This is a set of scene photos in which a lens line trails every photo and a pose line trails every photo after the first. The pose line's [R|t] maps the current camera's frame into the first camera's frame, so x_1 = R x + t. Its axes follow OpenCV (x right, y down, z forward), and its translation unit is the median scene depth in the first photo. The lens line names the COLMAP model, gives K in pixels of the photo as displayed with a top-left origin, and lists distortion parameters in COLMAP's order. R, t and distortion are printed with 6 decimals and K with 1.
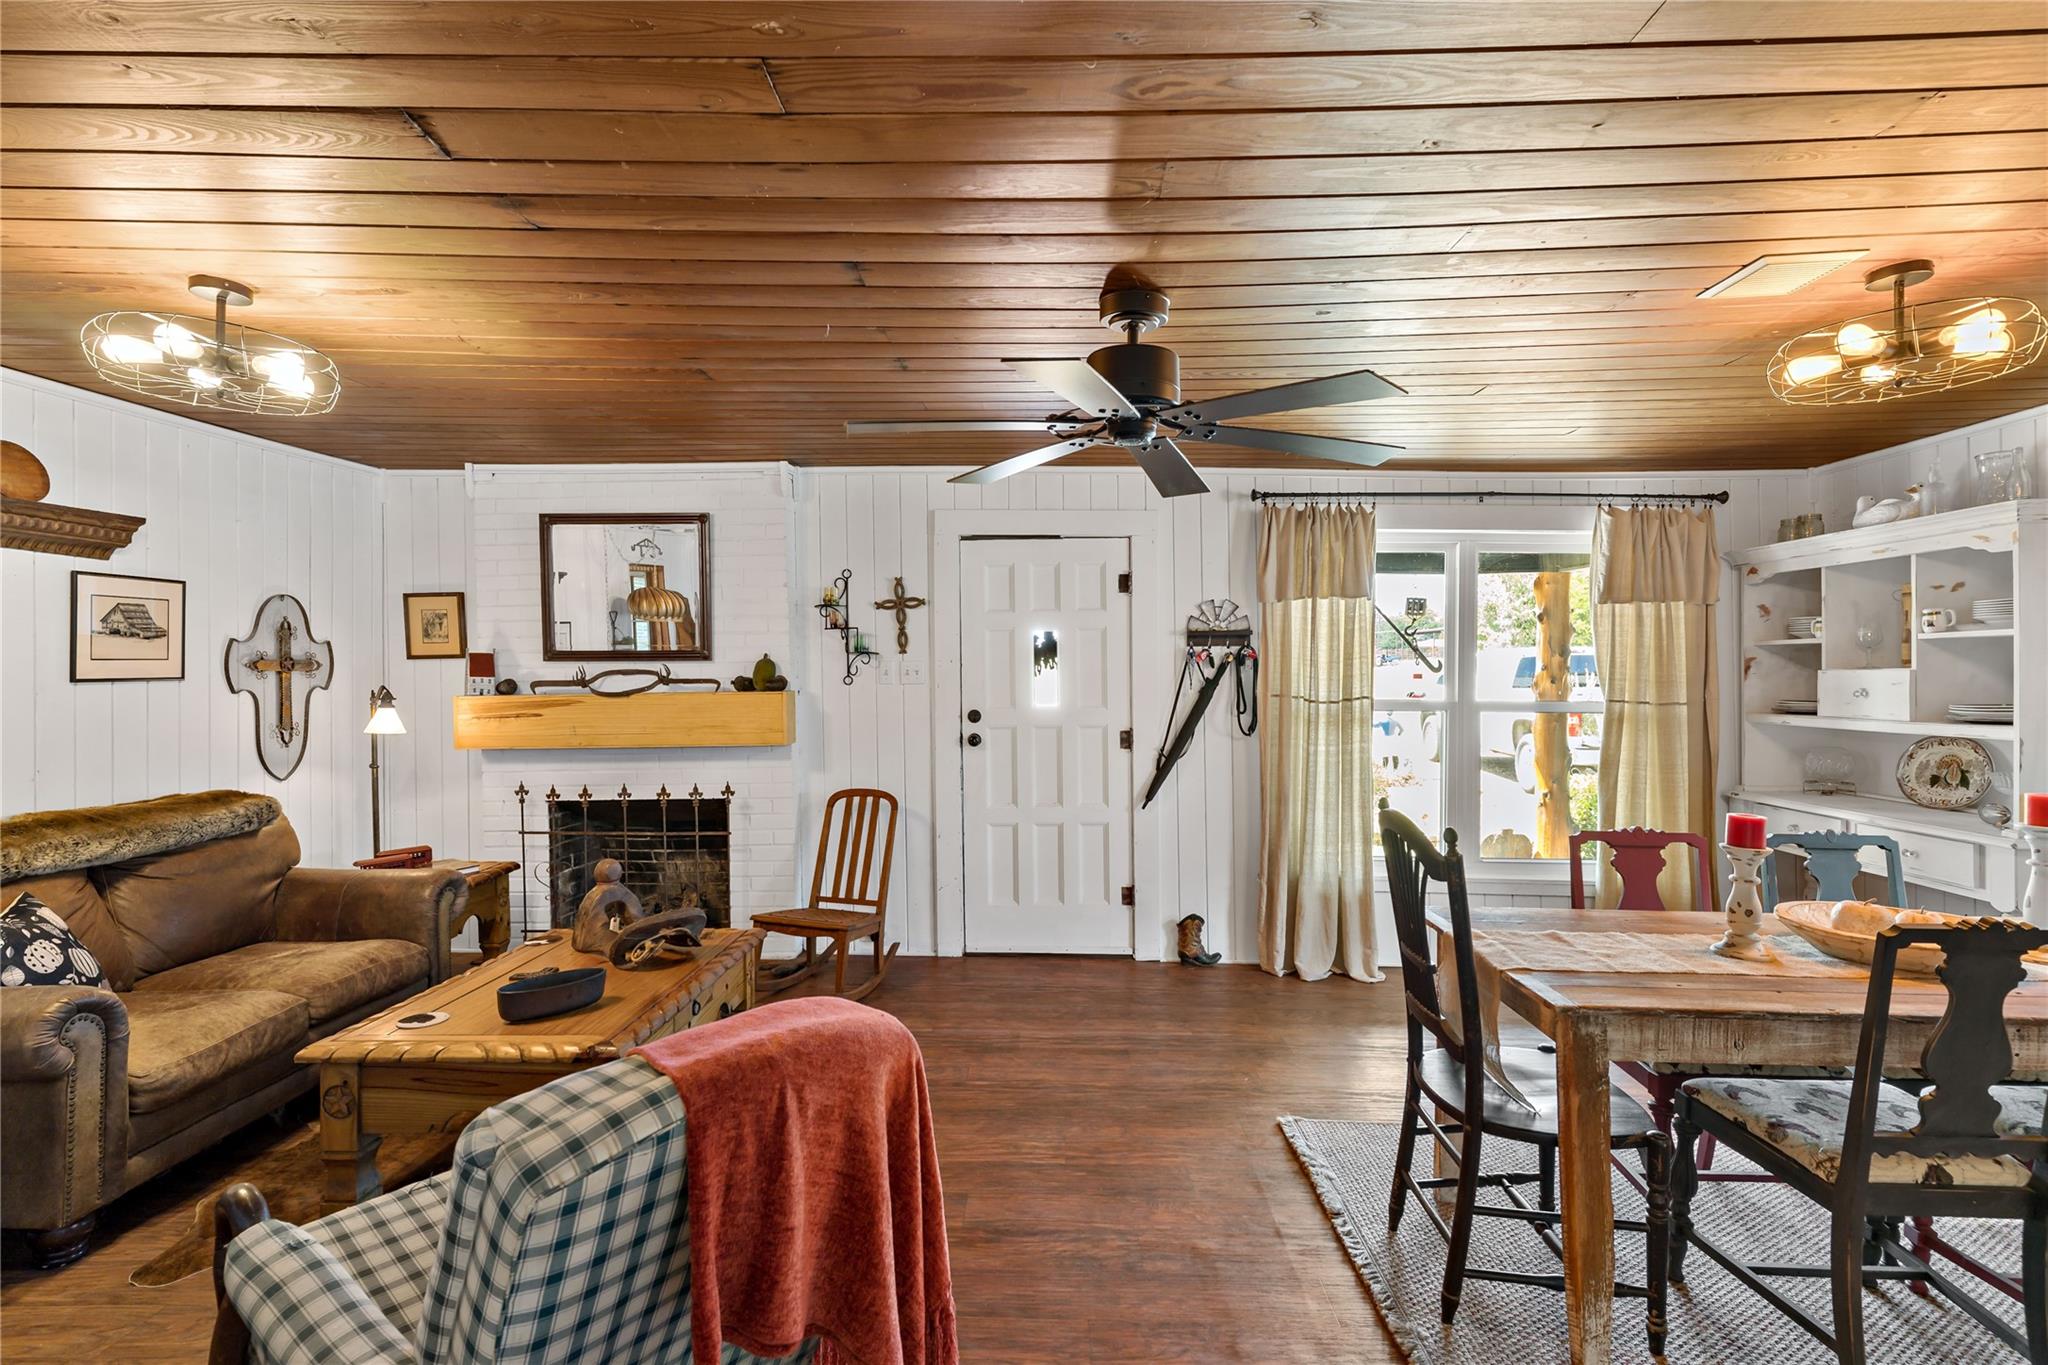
lens RADIAL K [[989.5, 0, 1059.9], [0, 989.5, 684.5], [0, 0, 1]] dist [0.002594, 0.000189]
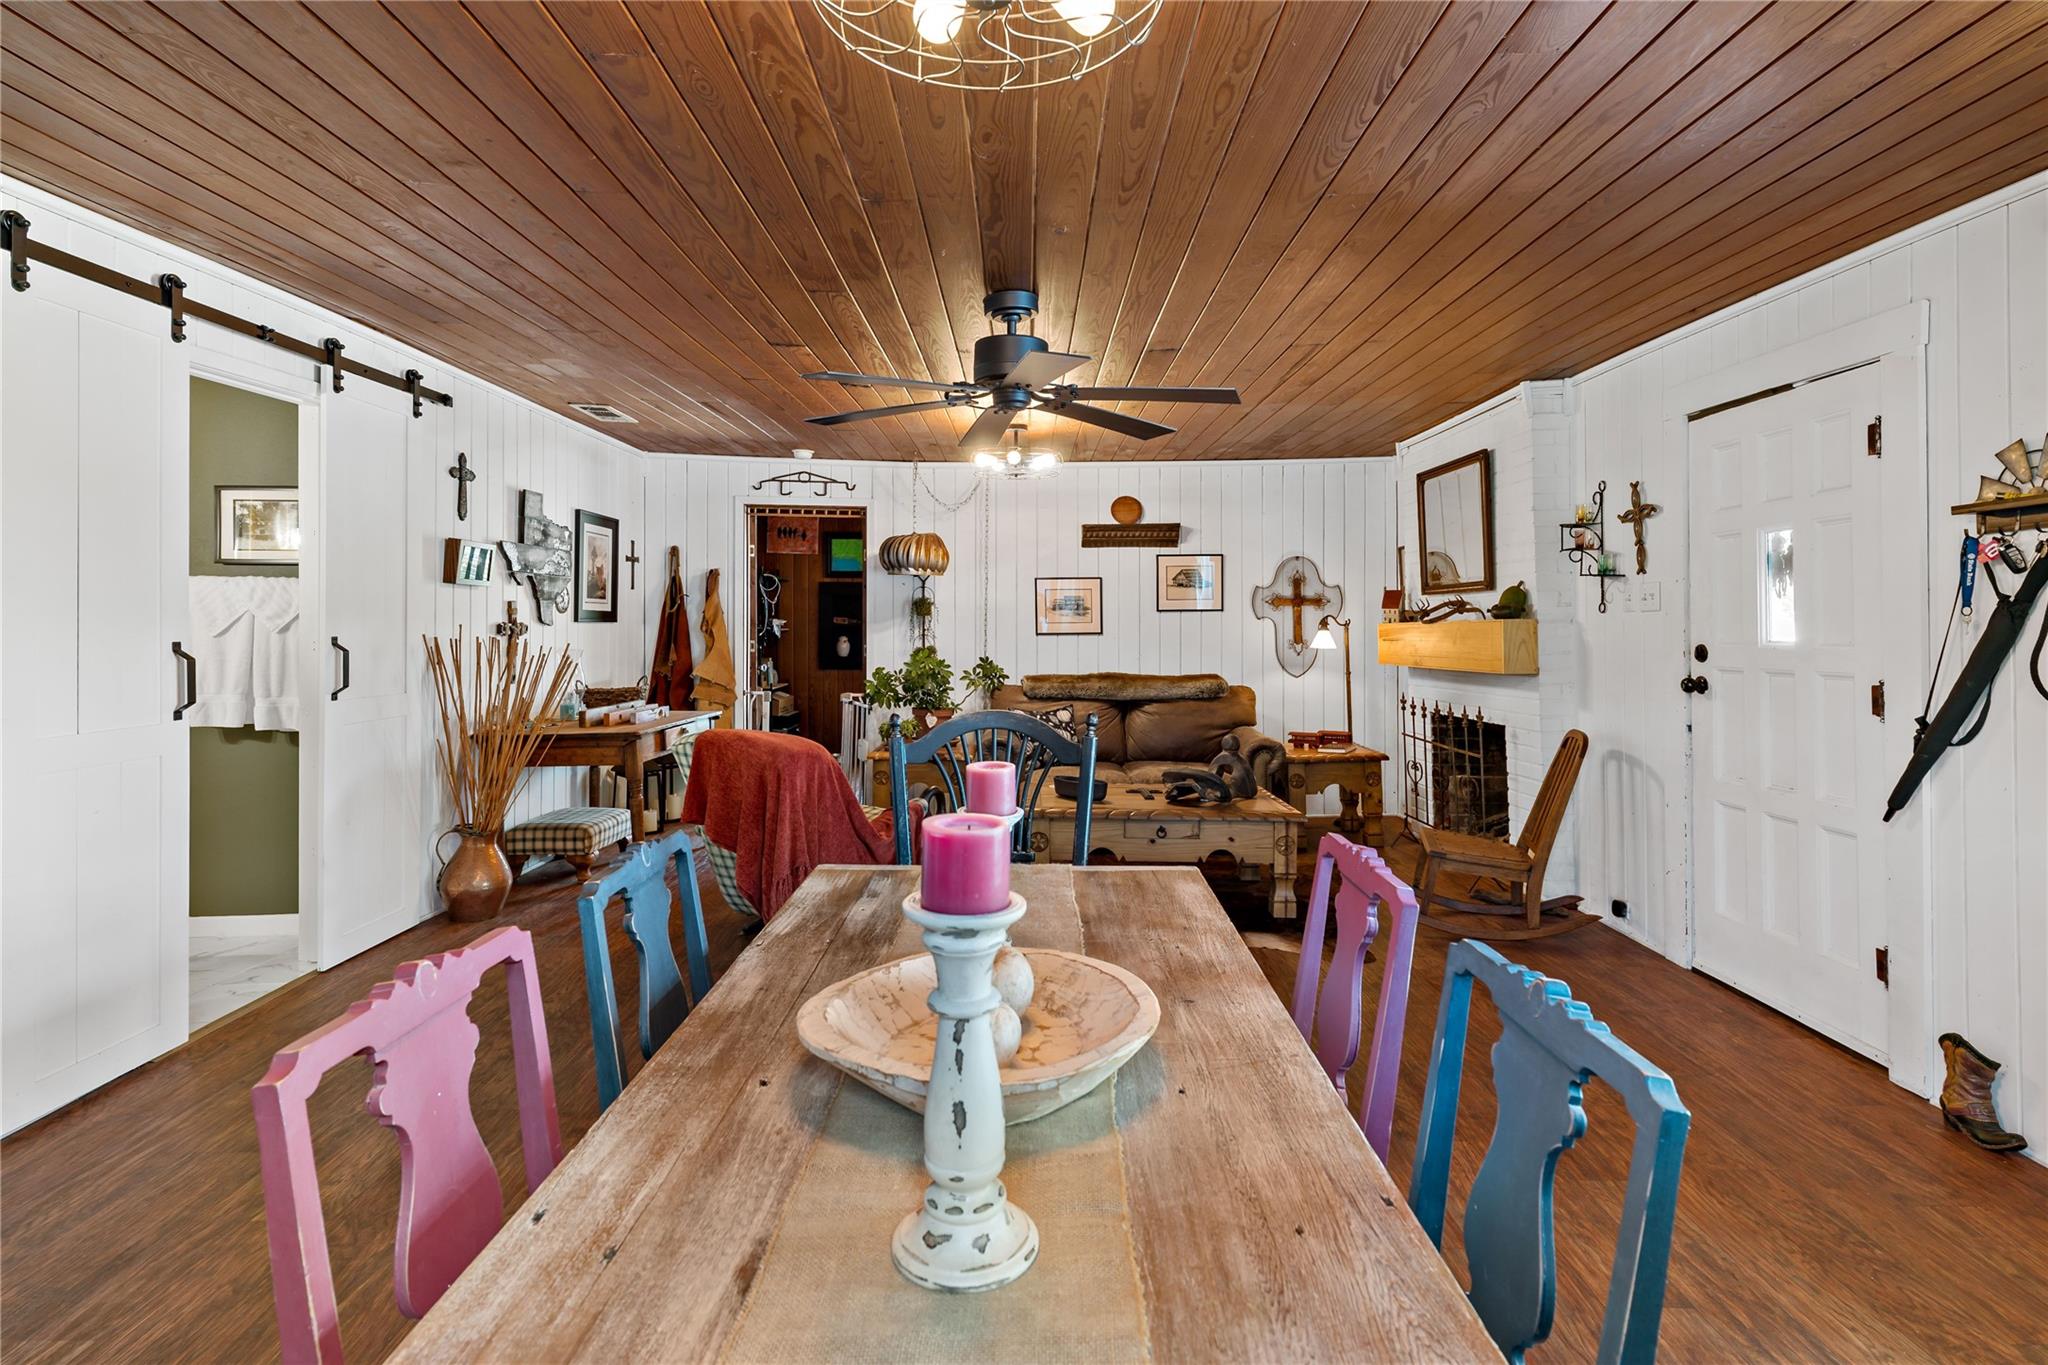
lens RADIAL K [[989.5, 0, 1018.7], [0, 989.5, 618.8], [0, 0, 1]] dist [0.002594, 0.000189]
pose [[0.016105, -0.003334, -0.999865, 0.675631], [-0.013875, 0.999897, -0.003557, 0.016309], [0.999774, 0.013930, 0.016057, 0.487706]]
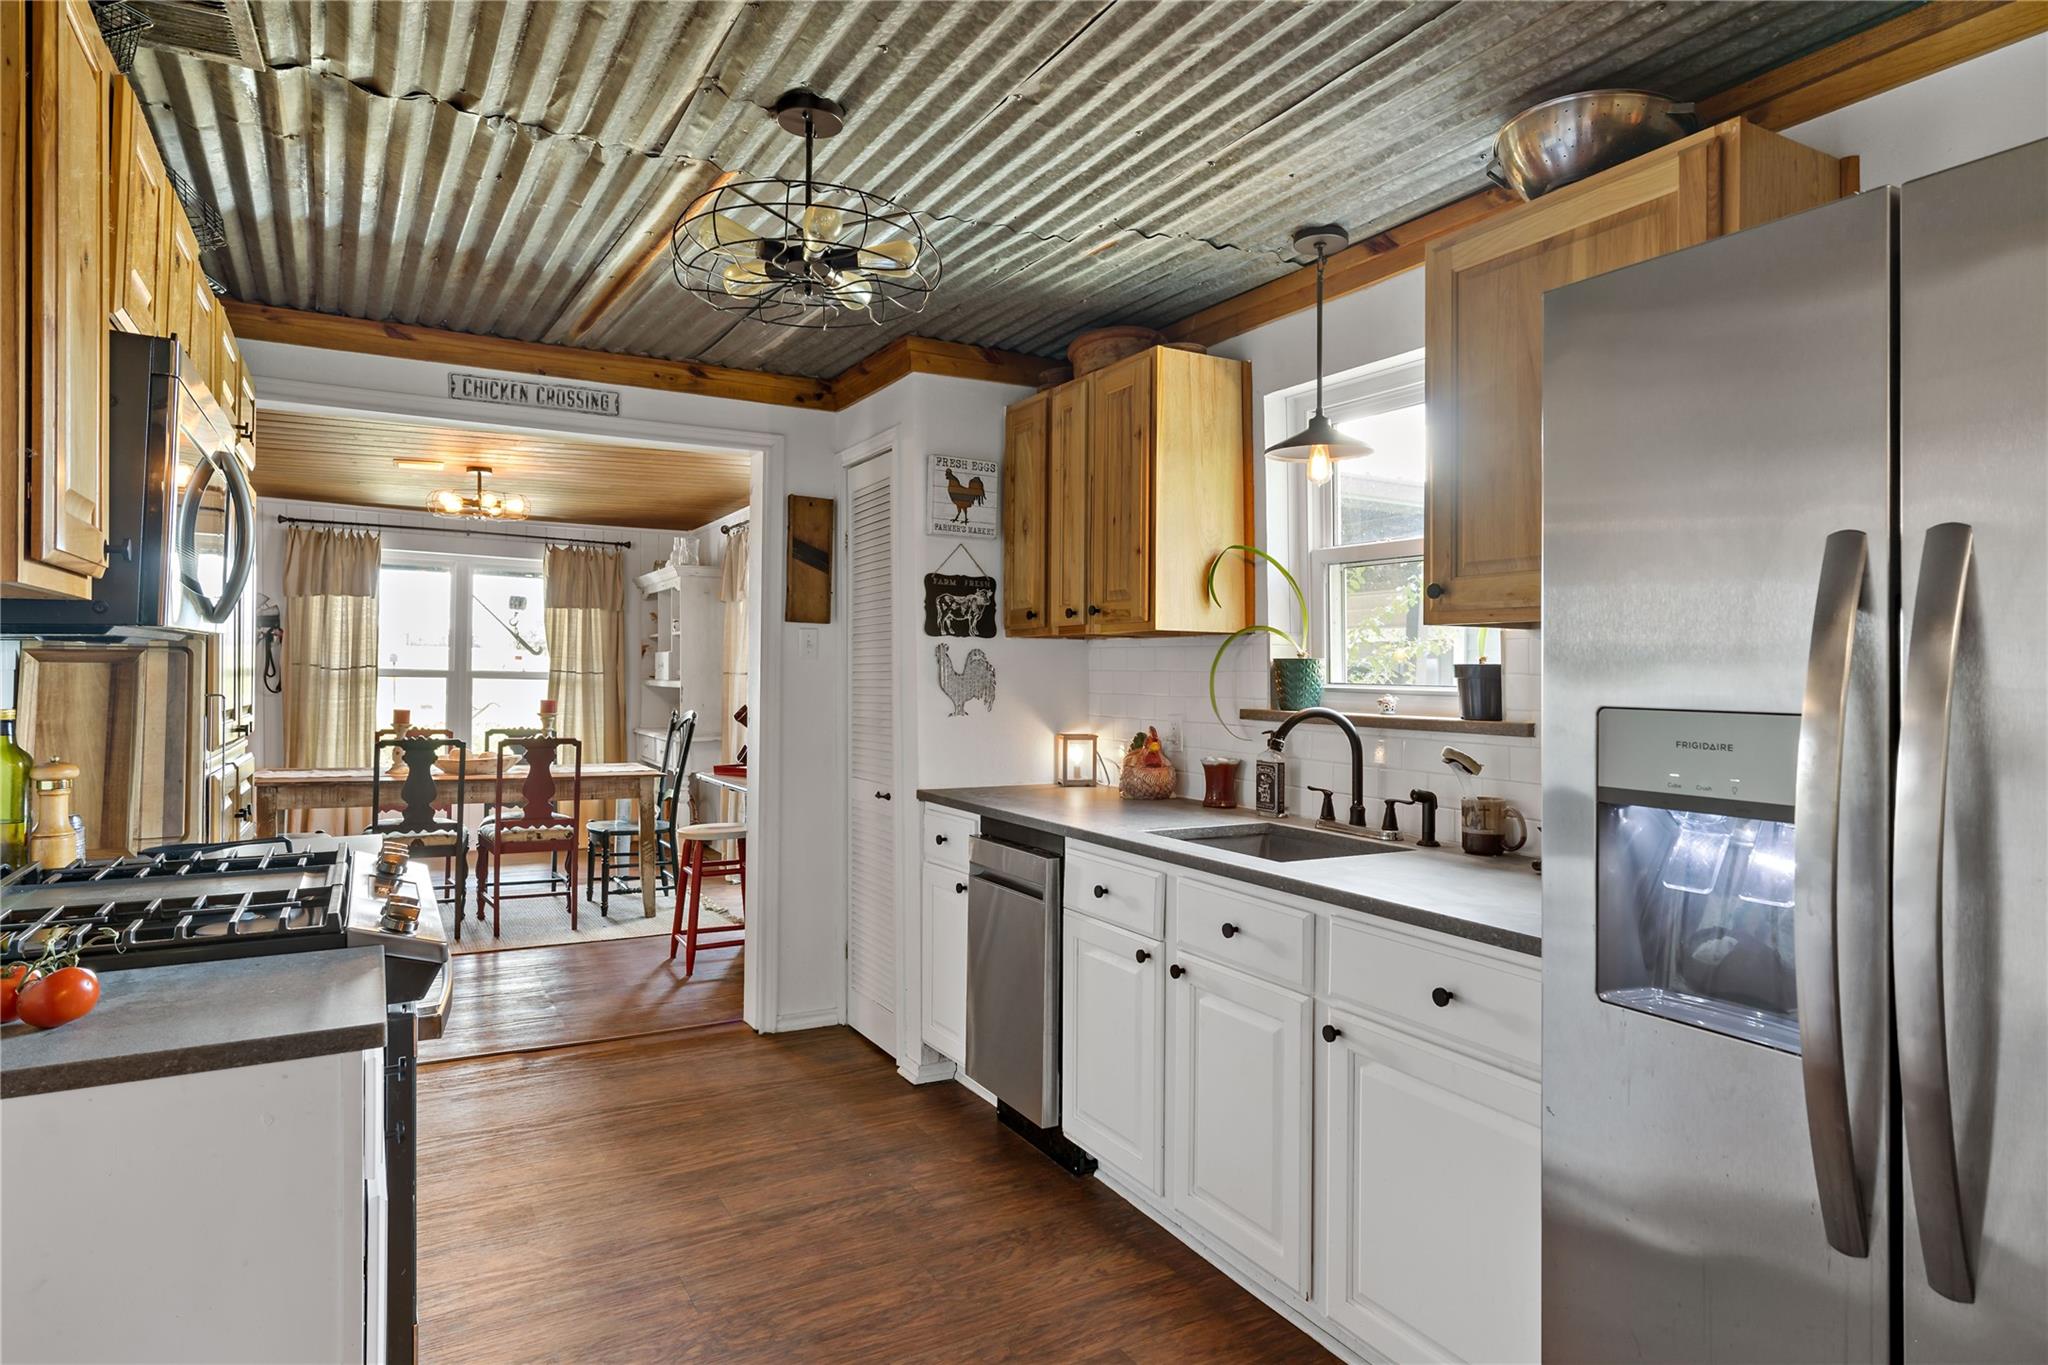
lens RADIAL K [[1133.6, 0, 1023.5], [0, 1133.6, 684.0], [0, 0, 1]] dist [-0.000902, 0.000055]
pose [[0.867854, 0.008710, 0.496742, 0.314876], [-0.009871, 0.999951, -0.000287, 0.030268], [-0.496720, -0.004654, 0.867898, -0.903121]]
